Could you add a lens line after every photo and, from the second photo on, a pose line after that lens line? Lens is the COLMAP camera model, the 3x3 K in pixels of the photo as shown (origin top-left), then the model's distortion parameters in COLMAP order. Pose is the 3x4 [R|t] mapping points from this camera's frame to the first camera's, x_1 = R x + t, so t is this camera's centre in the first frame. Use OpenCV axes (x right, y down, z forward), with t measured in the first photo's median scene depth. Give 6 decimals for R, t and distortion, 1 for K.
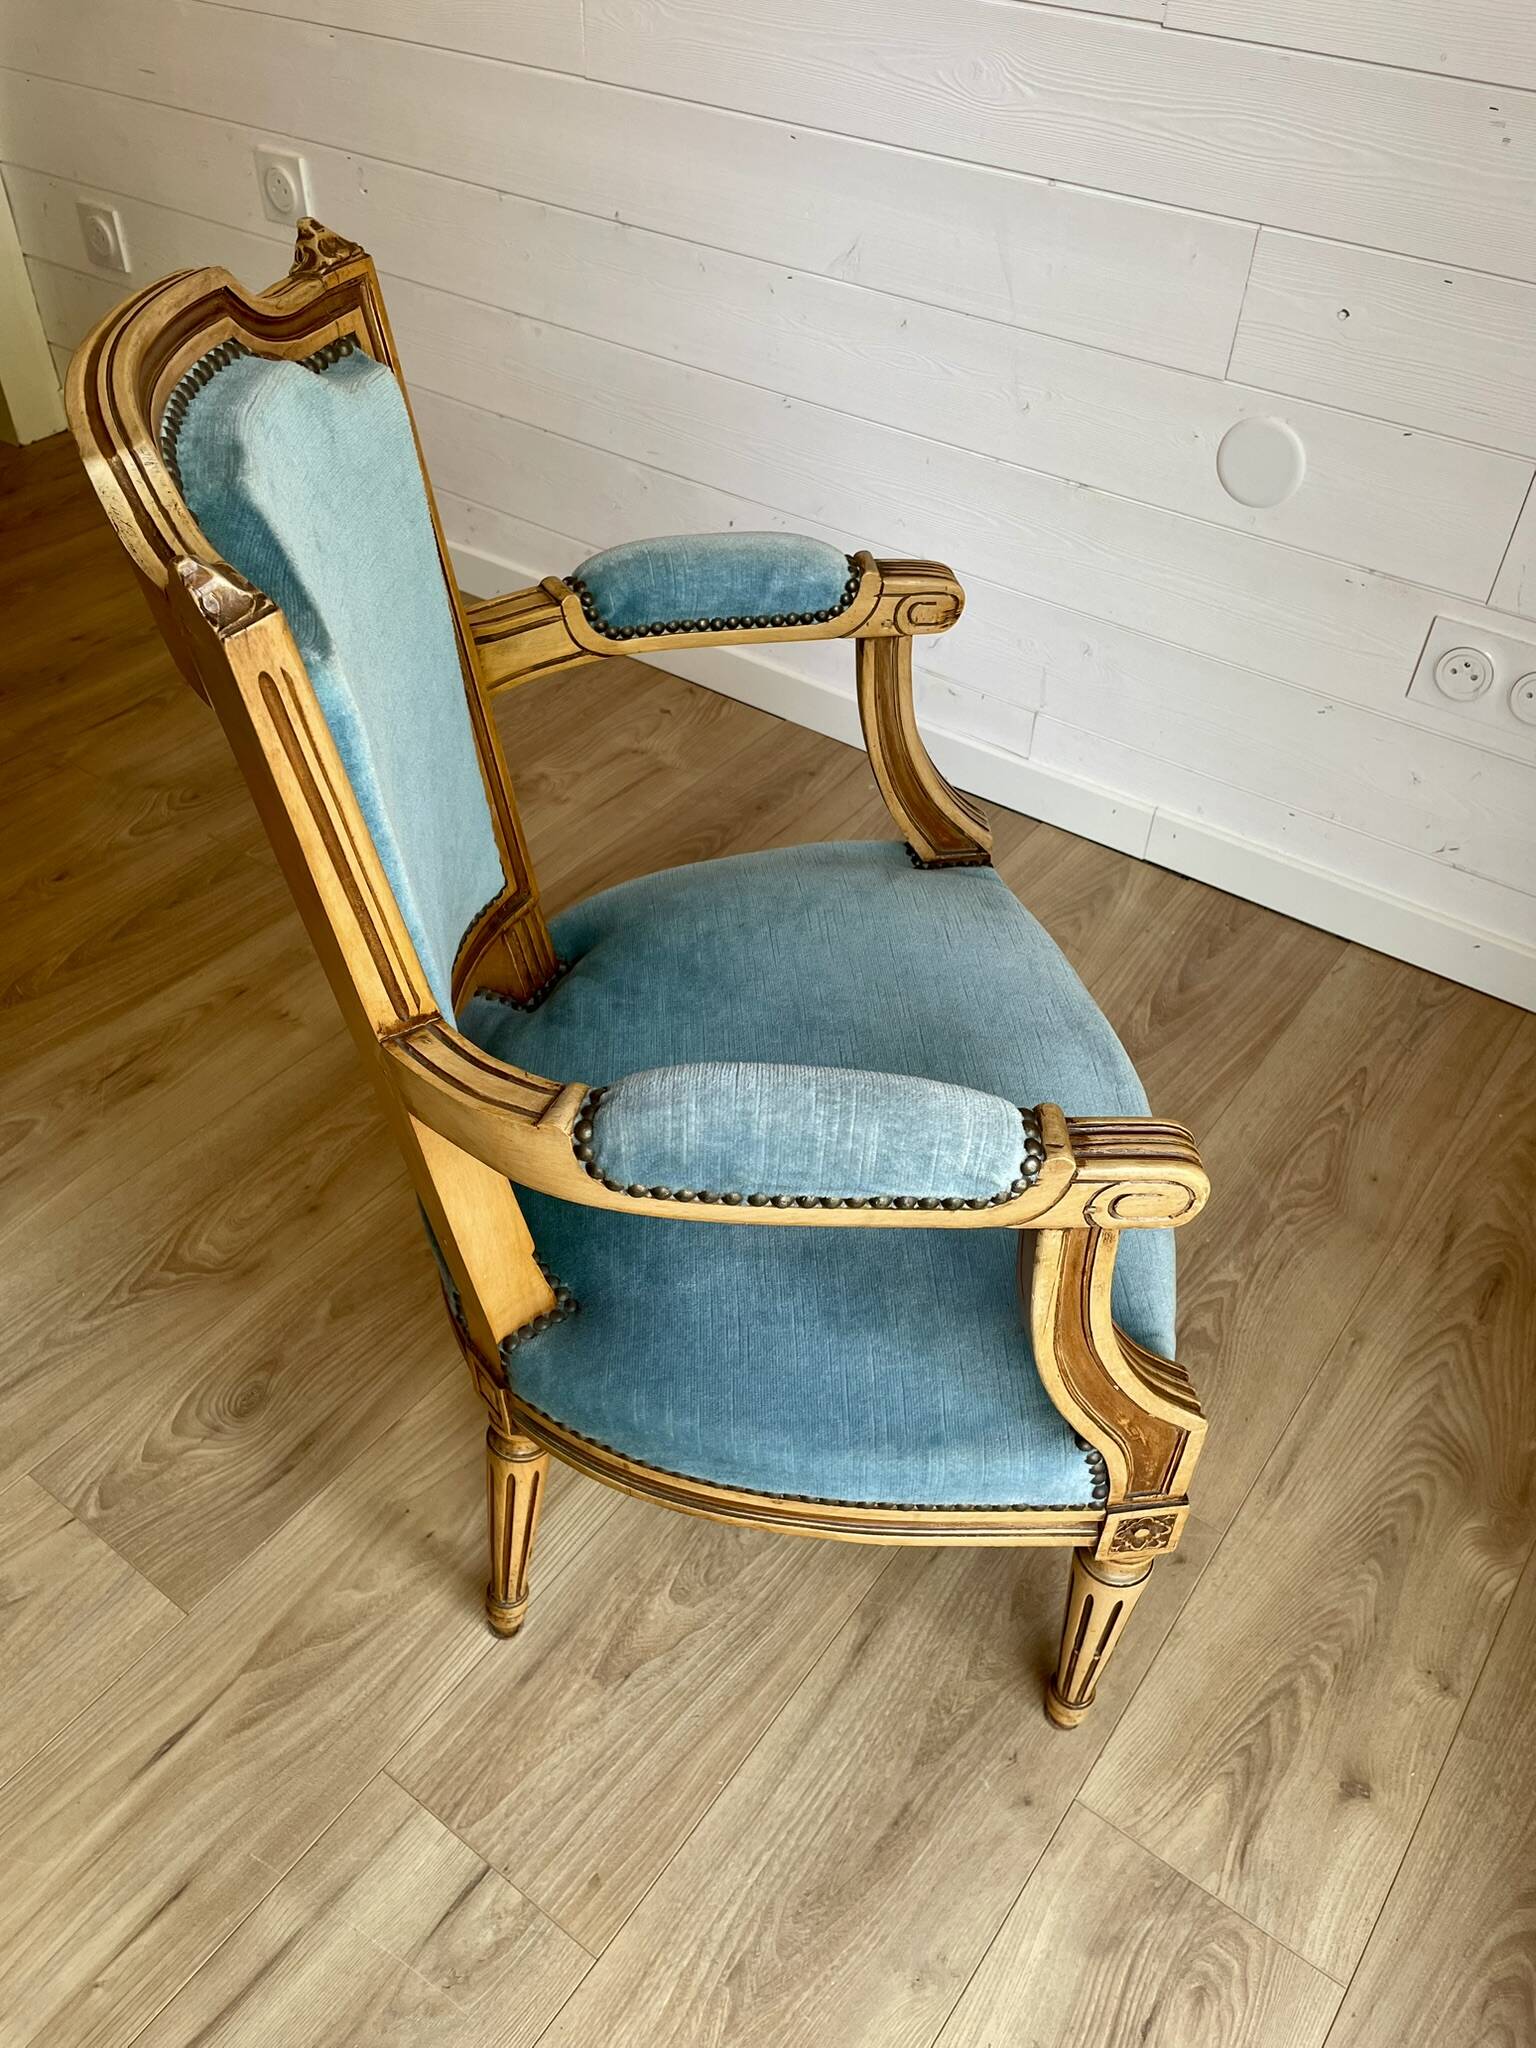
lens RADIAL K [[1596.0, 0, 755.7], [0, 1596.0, 1029.8], [0, 0, 1]] dist [0.077849, -0.114148]
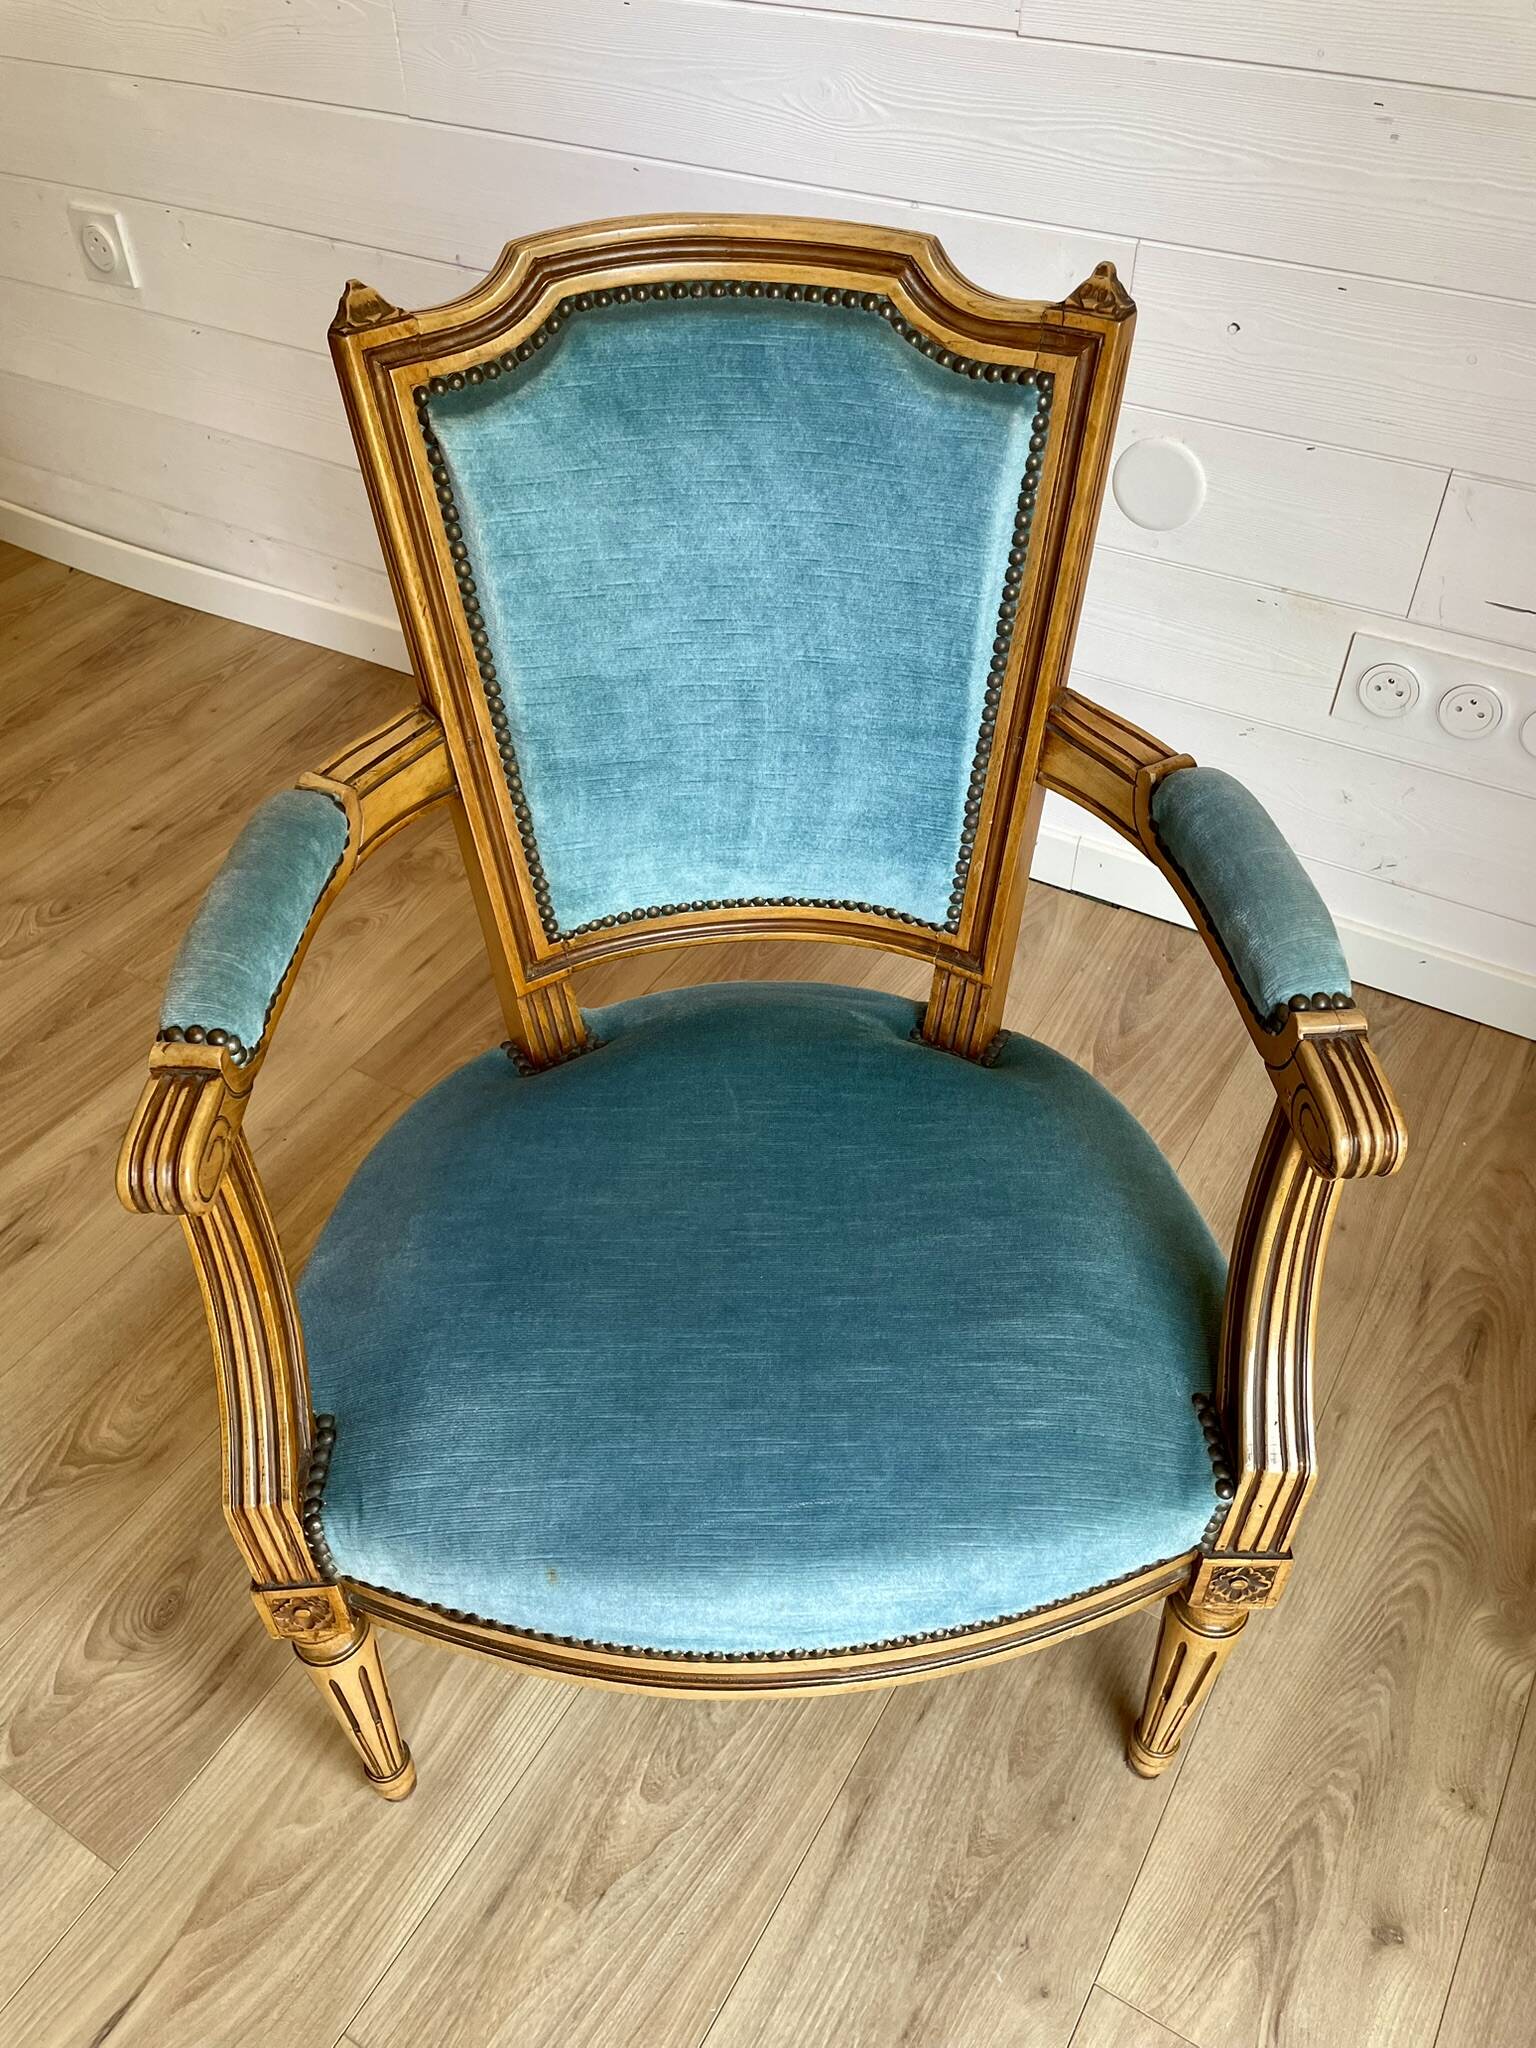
lens RADIAL K [[1596.0, 0, 751.1], [0, 1596.0, 1010.0], [0, 0, 1]] dist [0.077849, -0.114148]
pose [[0.995262, -0.090753, 0.034885, 0.015958], [0.090315, 0.995816, 0.013934, -0.091994], [-0.036003, -0.010717, 0.999294, 0.069185]]
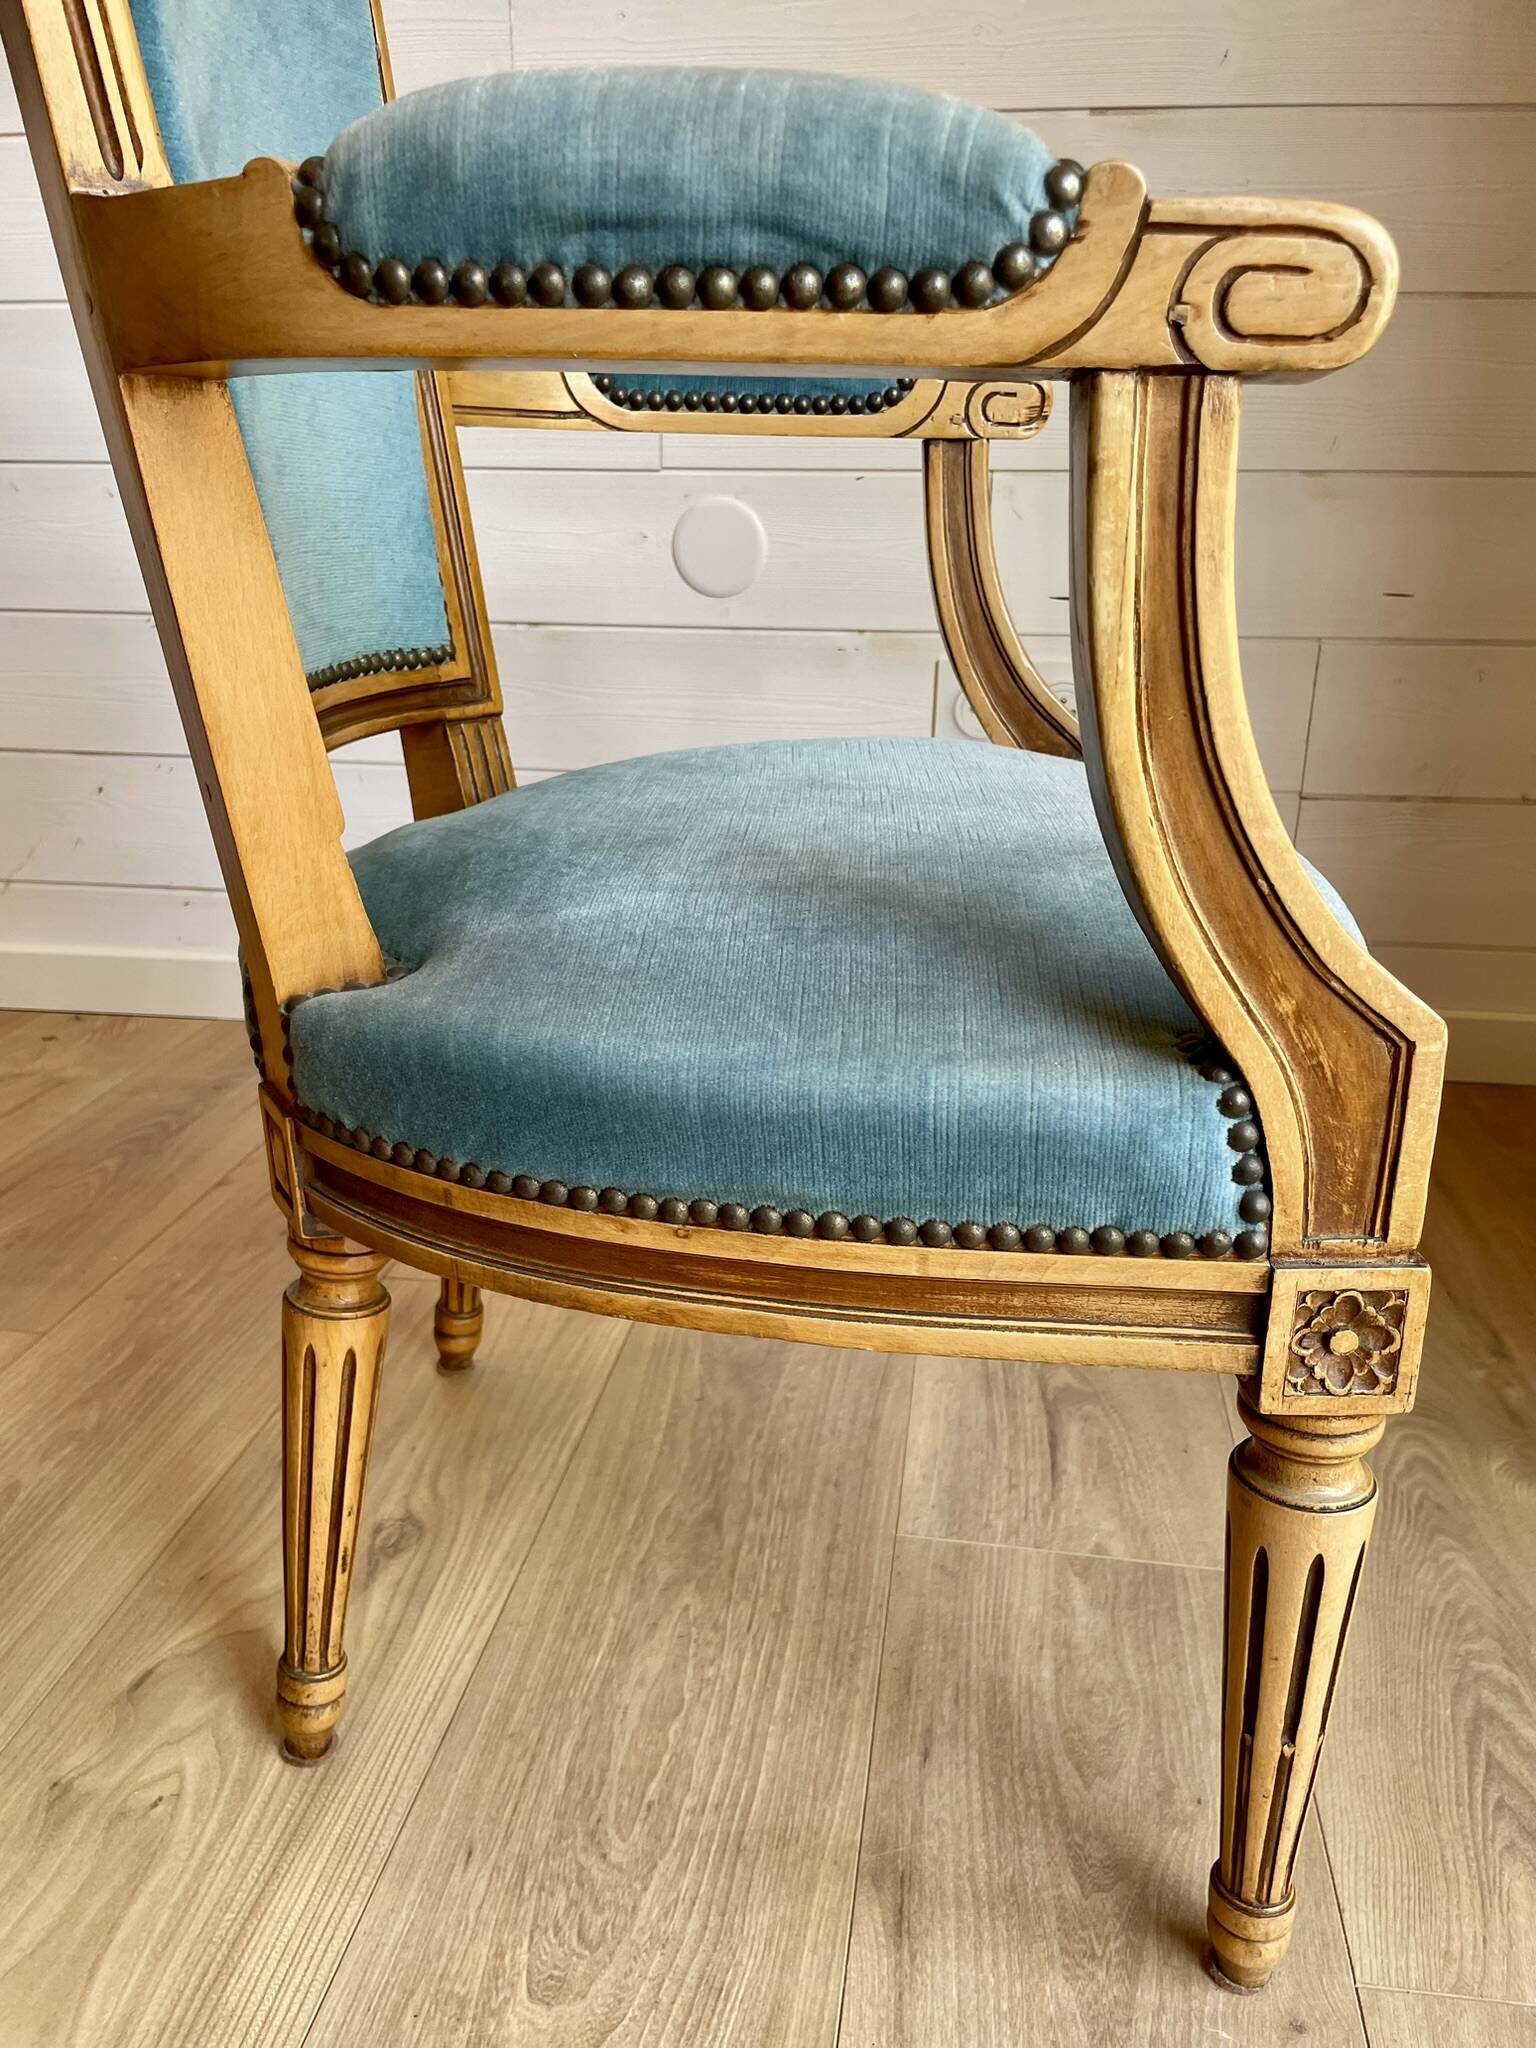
lens RADIAL K [[1596.0, 0, 765.0], [0, 1596.0, 1020.7], [0, 0, 1]] dist [0.077849, -0.114148]
pose [[0.882864, -0.166957, 0.438950, -0.143856], [0.326278, 0.890319, -0.317608, 0.235260], [-0.337778, 0.423624, 0.840505, 0.371928]]
